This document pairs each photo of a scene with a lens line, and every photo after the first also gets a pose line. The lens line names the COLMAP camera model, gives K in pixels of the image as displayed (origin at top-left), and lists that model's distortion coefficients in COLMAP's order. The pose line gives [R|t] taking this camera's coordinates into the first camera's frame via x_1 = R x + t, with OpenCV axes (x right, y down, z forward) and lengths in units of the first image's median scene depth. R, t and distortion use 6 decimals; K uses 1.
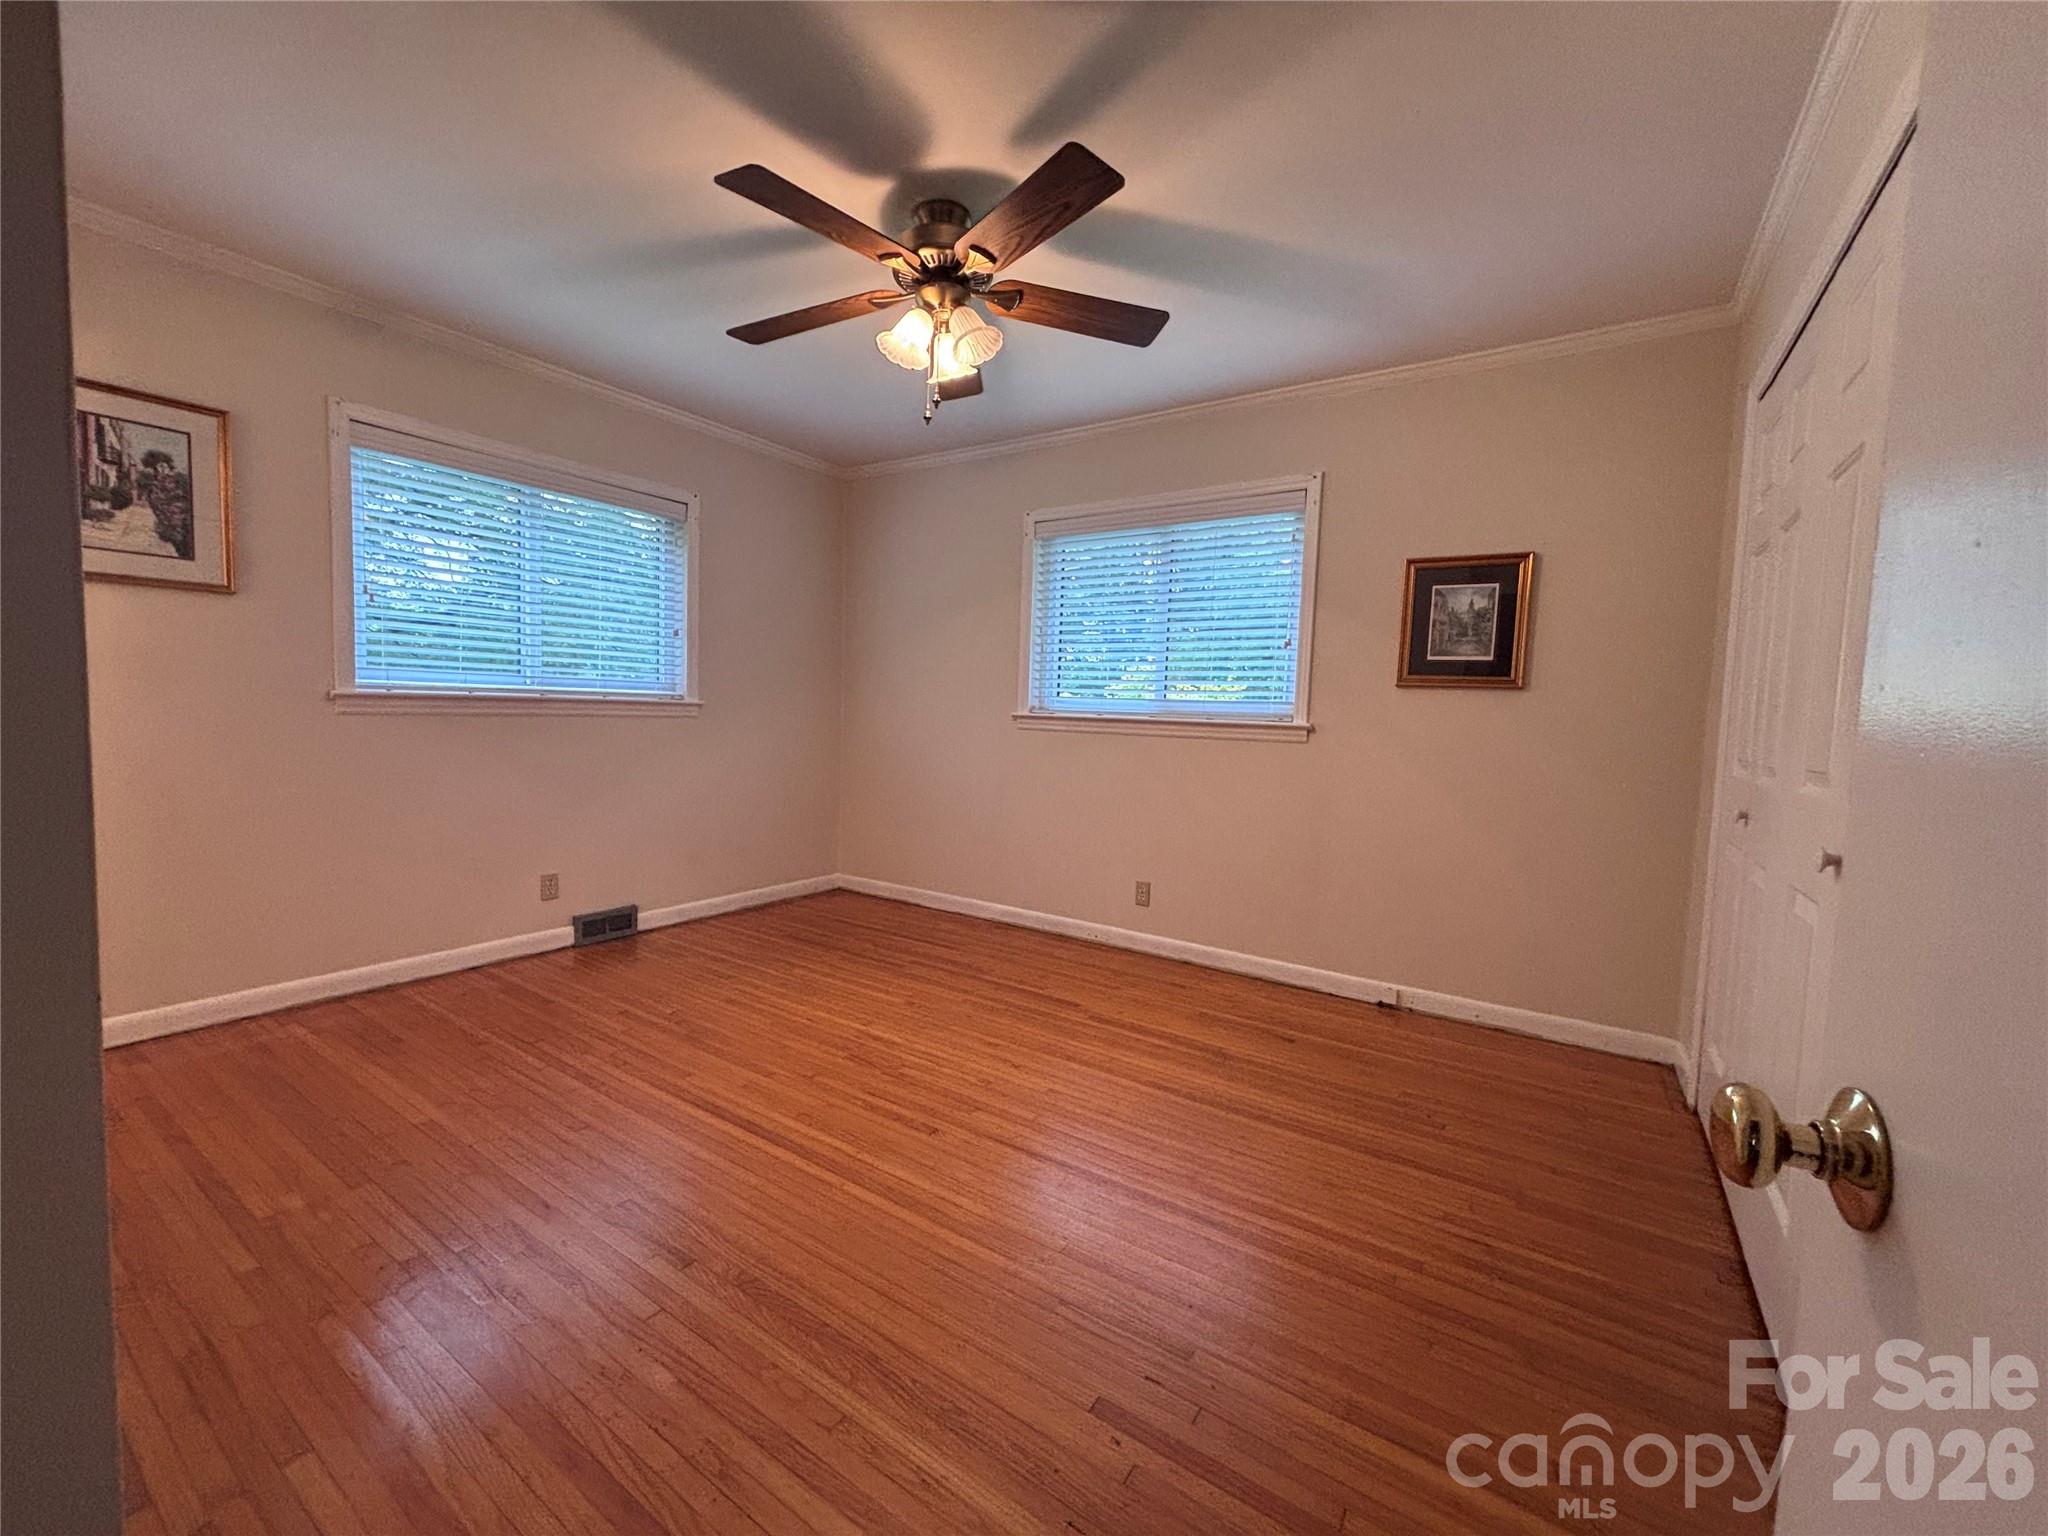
lens RADIAL K [[823.5, 0, 1024.0], [0, 823.5, 768.0], [0, 0, 1]] dist [0.007622, -0.000044]
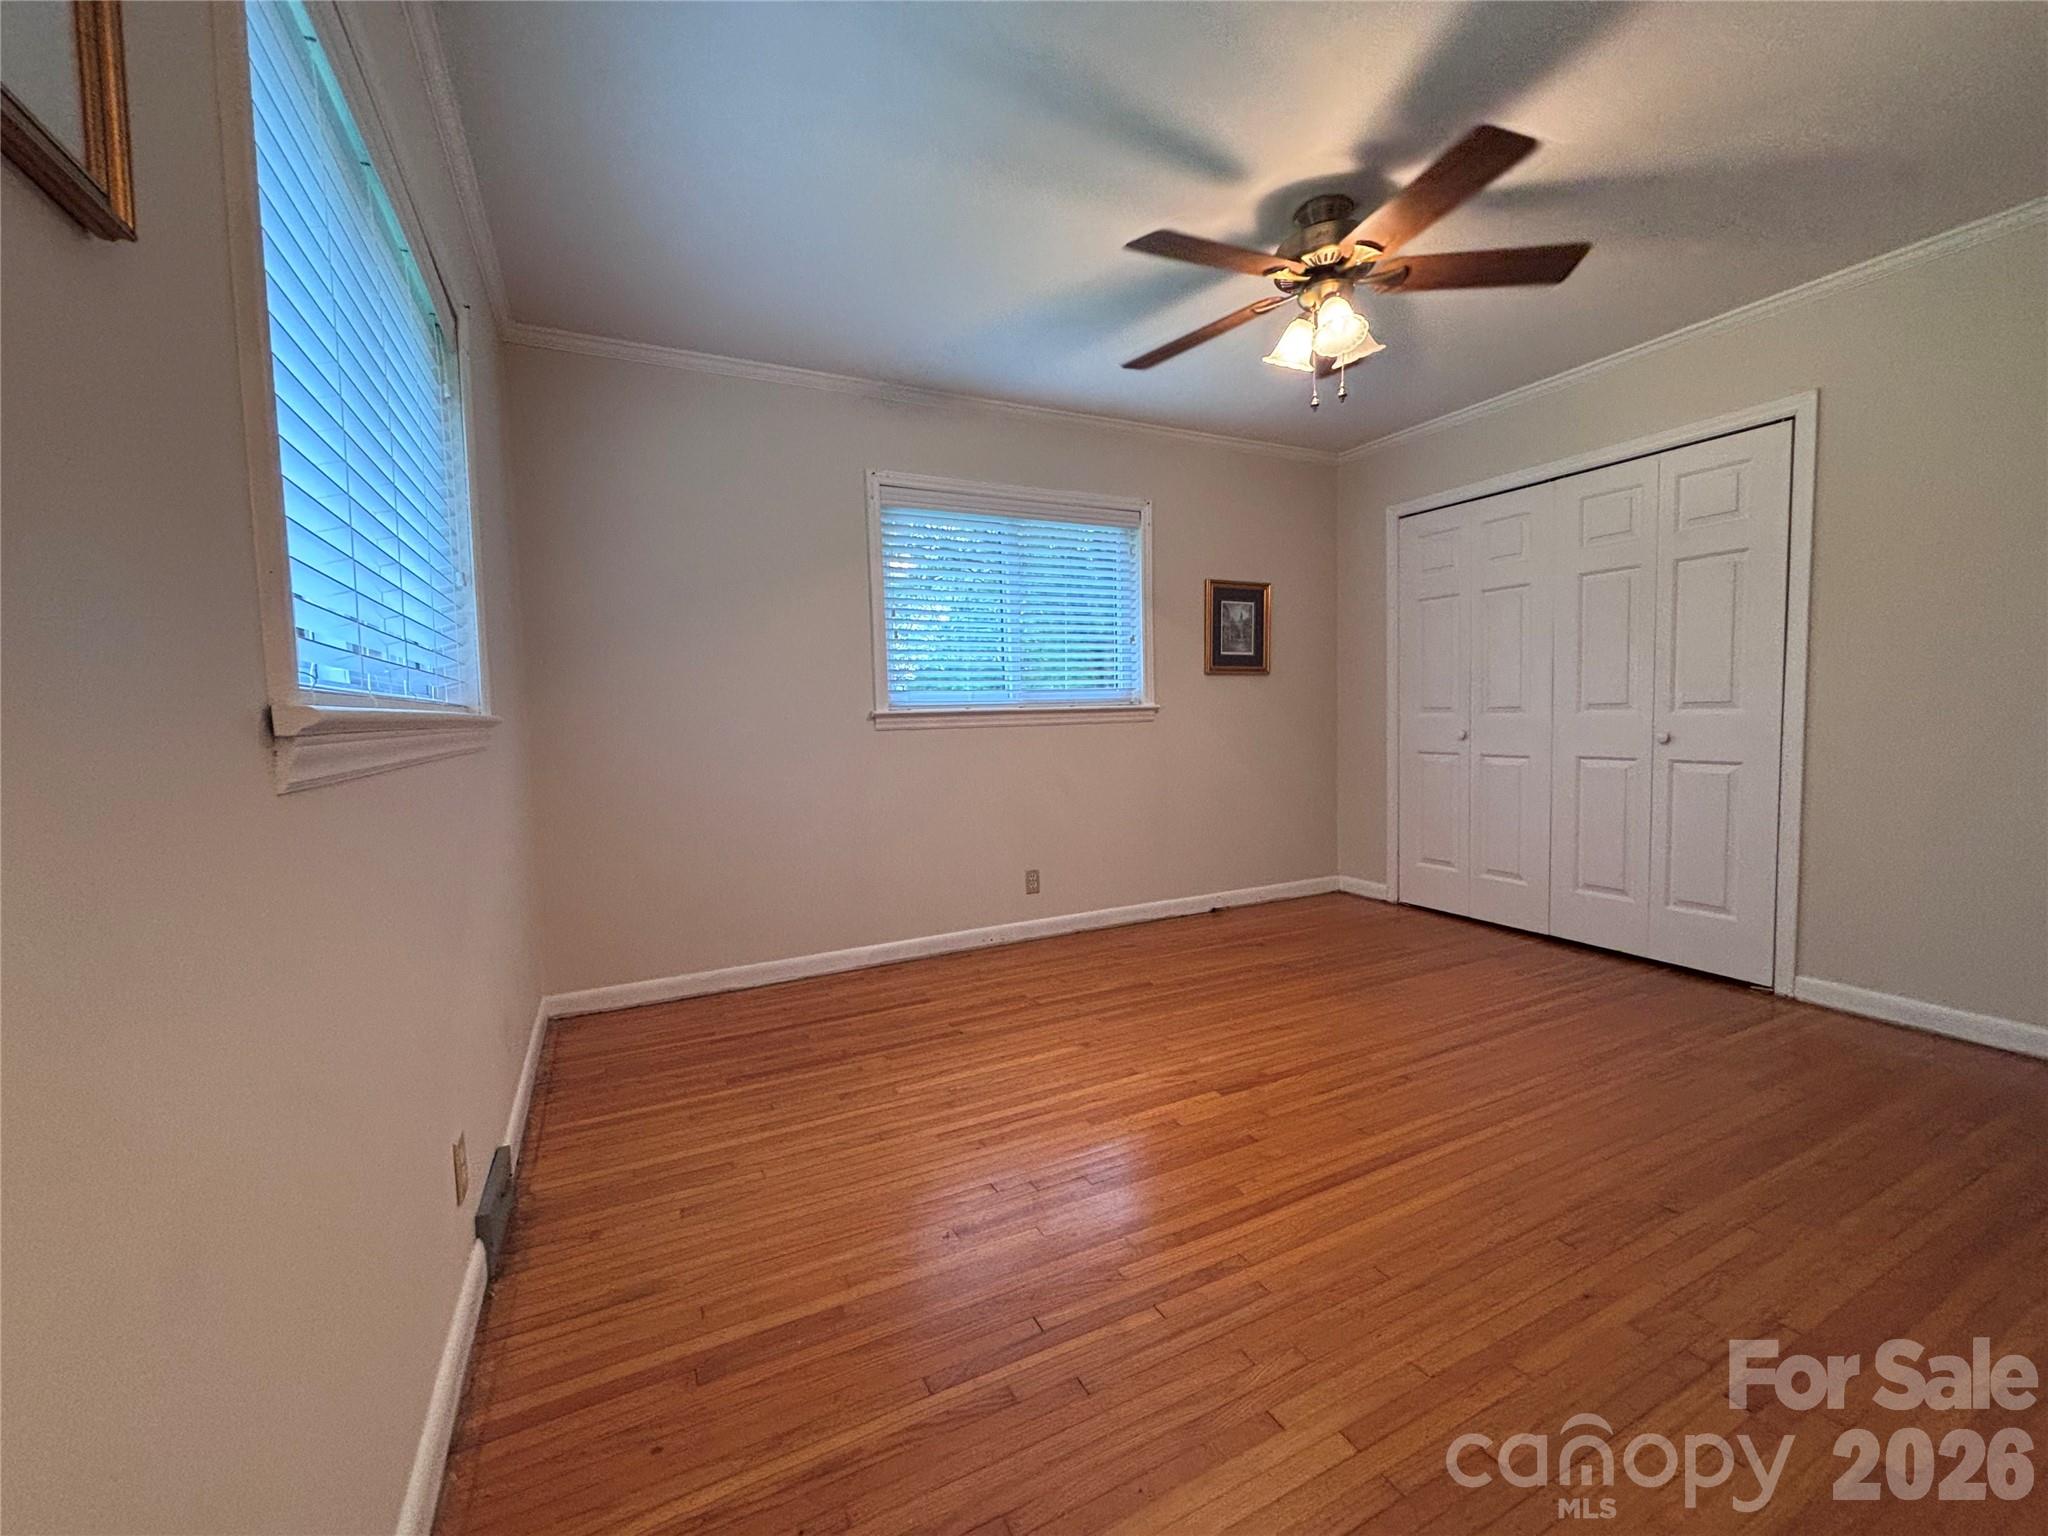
lens RADIAL K [[831.6, 0, 1024.0], [0, 831.6, 768.0], [0, 0, 1]] dist [0.011434, -0.000004]
pose [[0.485154, -0.108277, 0.867699, -0.975605], [0.100853, 0.992611, 0.067474, -0.074951], [-0.868593, 0.054775, 0.492489, 0.662388]]
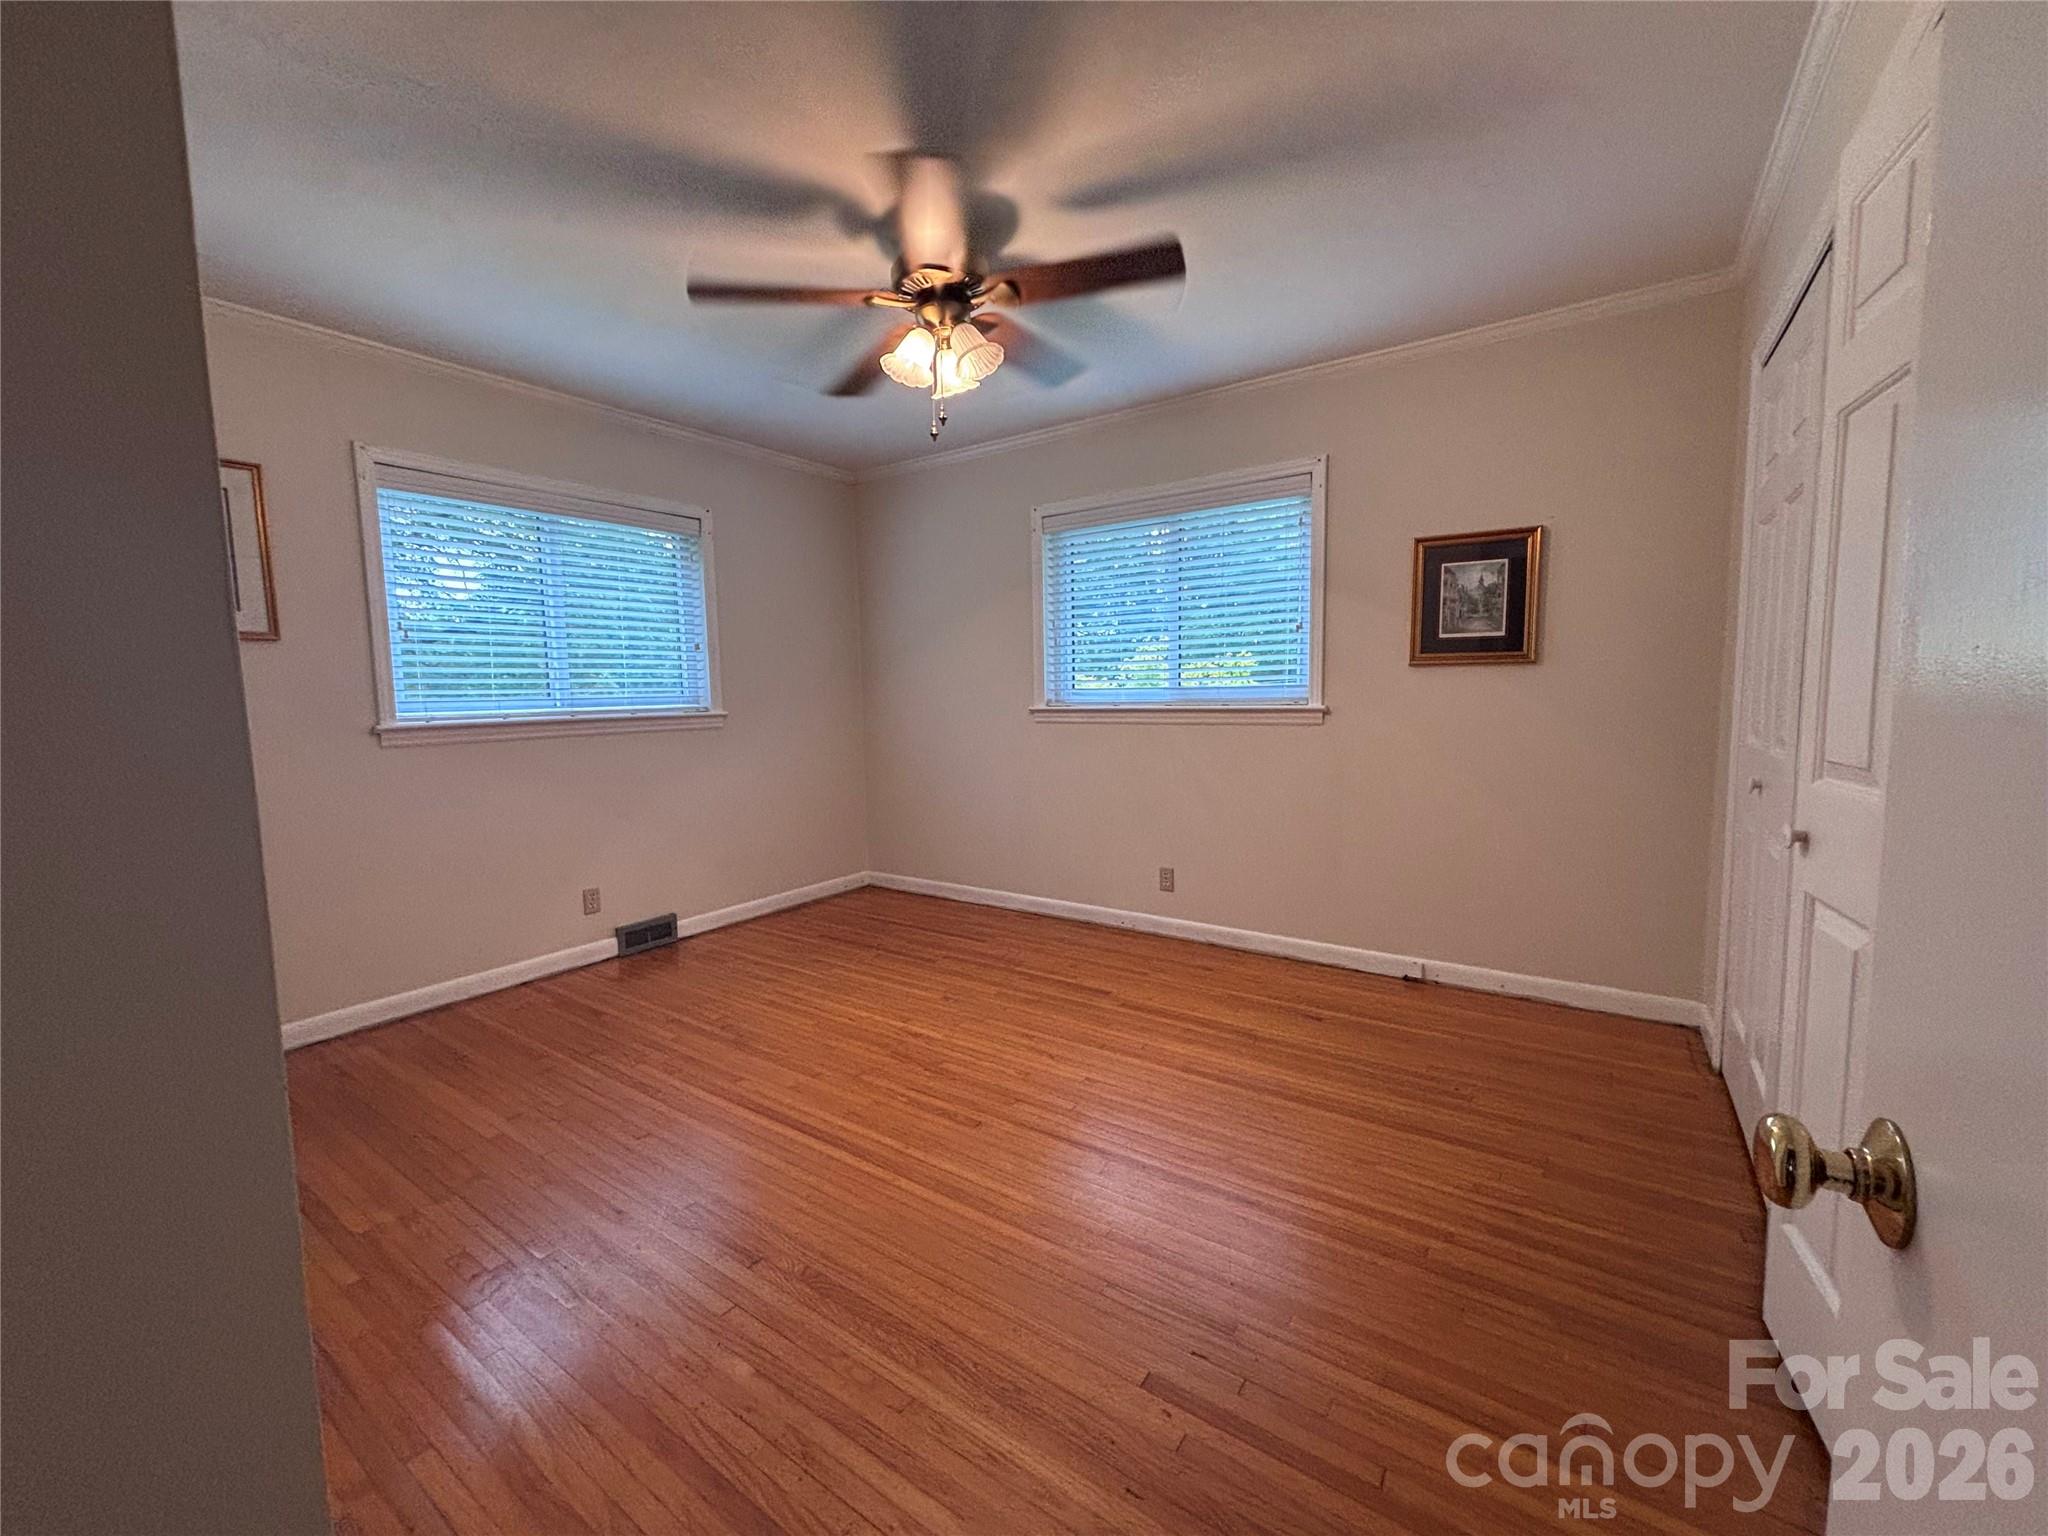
lens RADIAL K [[823.5, 0, 1024.0], [0, 823.5, 768.0], [0, 0, 1]] dist [0.007622, -0.000044]
pose [[0.998464, -0.050922, -0.021849, -0.003549], [0.051449, 0.998381, 0.024263, -0.024727], [0.020578, -0.025350, 0.999467, -0.023145]]
